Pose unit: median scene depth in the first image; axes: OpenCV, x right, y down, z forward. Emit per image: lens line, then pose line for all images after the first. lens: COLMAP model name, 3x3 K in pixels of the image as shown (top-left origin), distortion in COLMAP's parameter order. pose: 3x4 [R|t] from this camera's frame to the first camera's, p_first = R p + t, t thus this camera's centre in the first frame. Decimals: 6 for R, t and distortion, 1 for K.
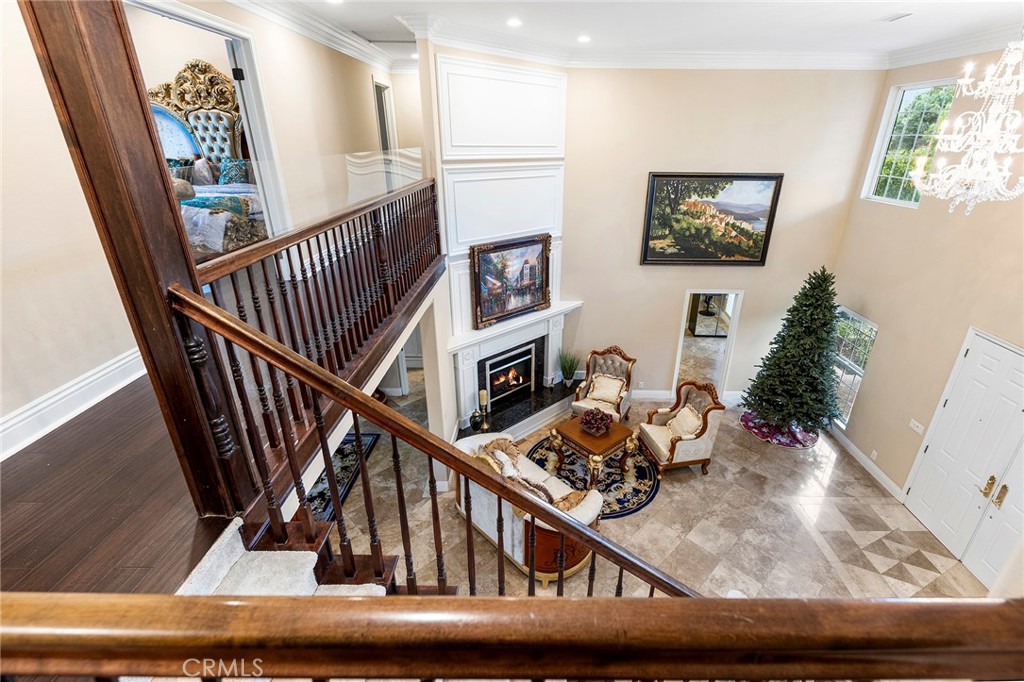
lens RADIAL K [[466.8, 0, 535.0], [0, 466.8, 345.5], [0, 0, 1]] dist [0.000791, -0.000081]
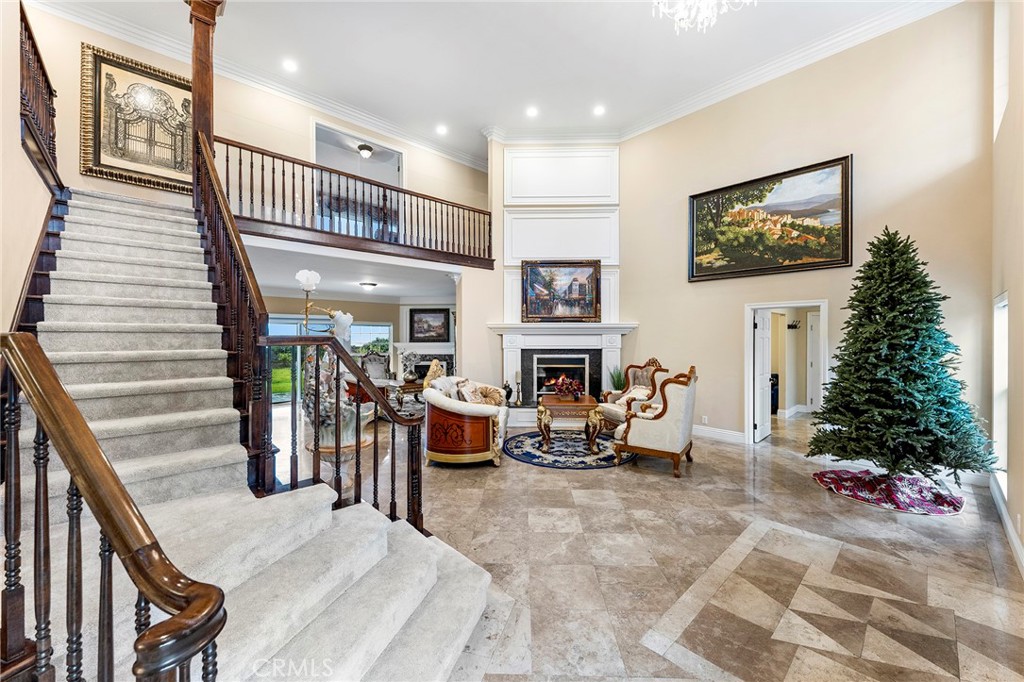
lens RADIAL K [[392.8, 0, 510.5], [0, 392.8, 340.4], [0, 0, 1]] dist [-0.000646, -0.000176]
pose [[0.681733, -0.007673, -0.731561, 0.617578], [-0.286580, 0.917234, -0.276681, 0.305567], [0.673136, 0.398274, 0.623110, 0.276759]]
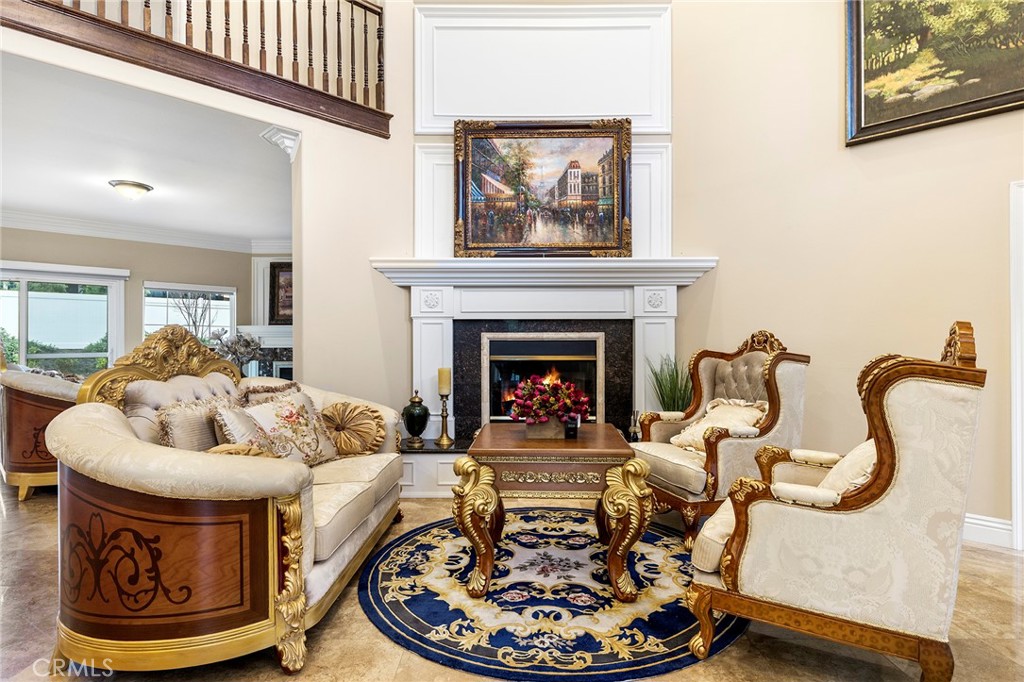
lens RADIAL K [[539.1, 0, 512.0], [0, 539.1, 341.0], [0, 0, 1]] dist [0.012112, -0.009783]
pose [[0.702565, -0.016597, -0.711426, 0.377247], [-0.277634, 0.914111, -0.295501, 0.222651], [0.655226, 0.405125, 0.637615, 0.601675]]
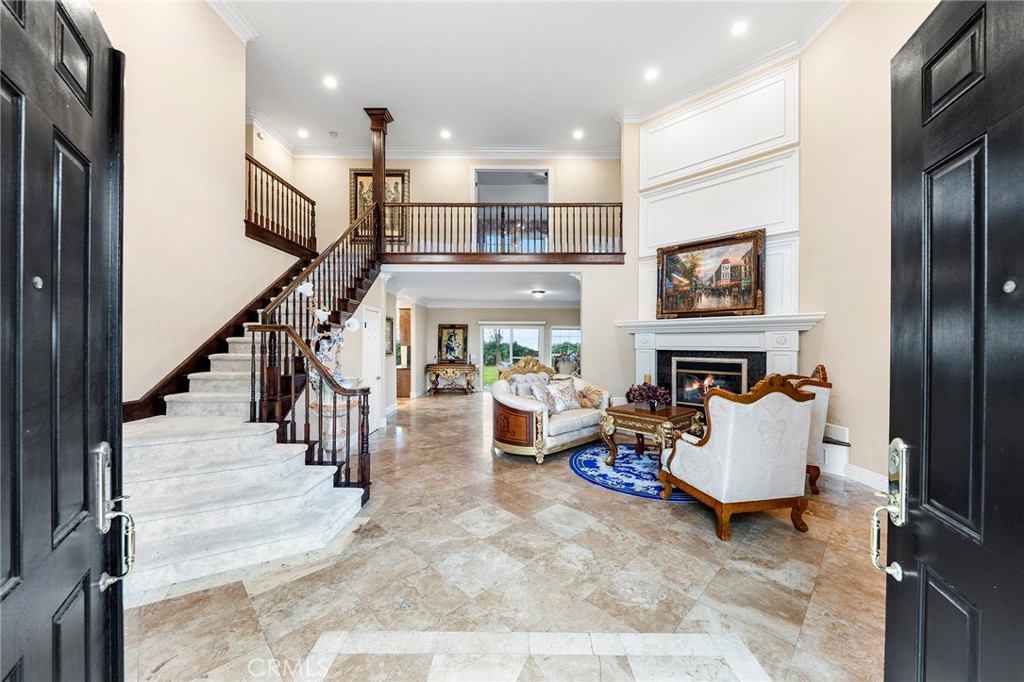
lens RADIAL K [[369.1, 0, 508.9], [0, 369.1, 346.5], [0, 0, 1]] dist [0.001897, -0.000327]
pose [[-0.007940, -0.007704, -0.999939, 0.730183], [-0.410571, 0.911821, -0.003765, 0.165955], [0.911794, 0.410516, -0.010402, 0.647792]]
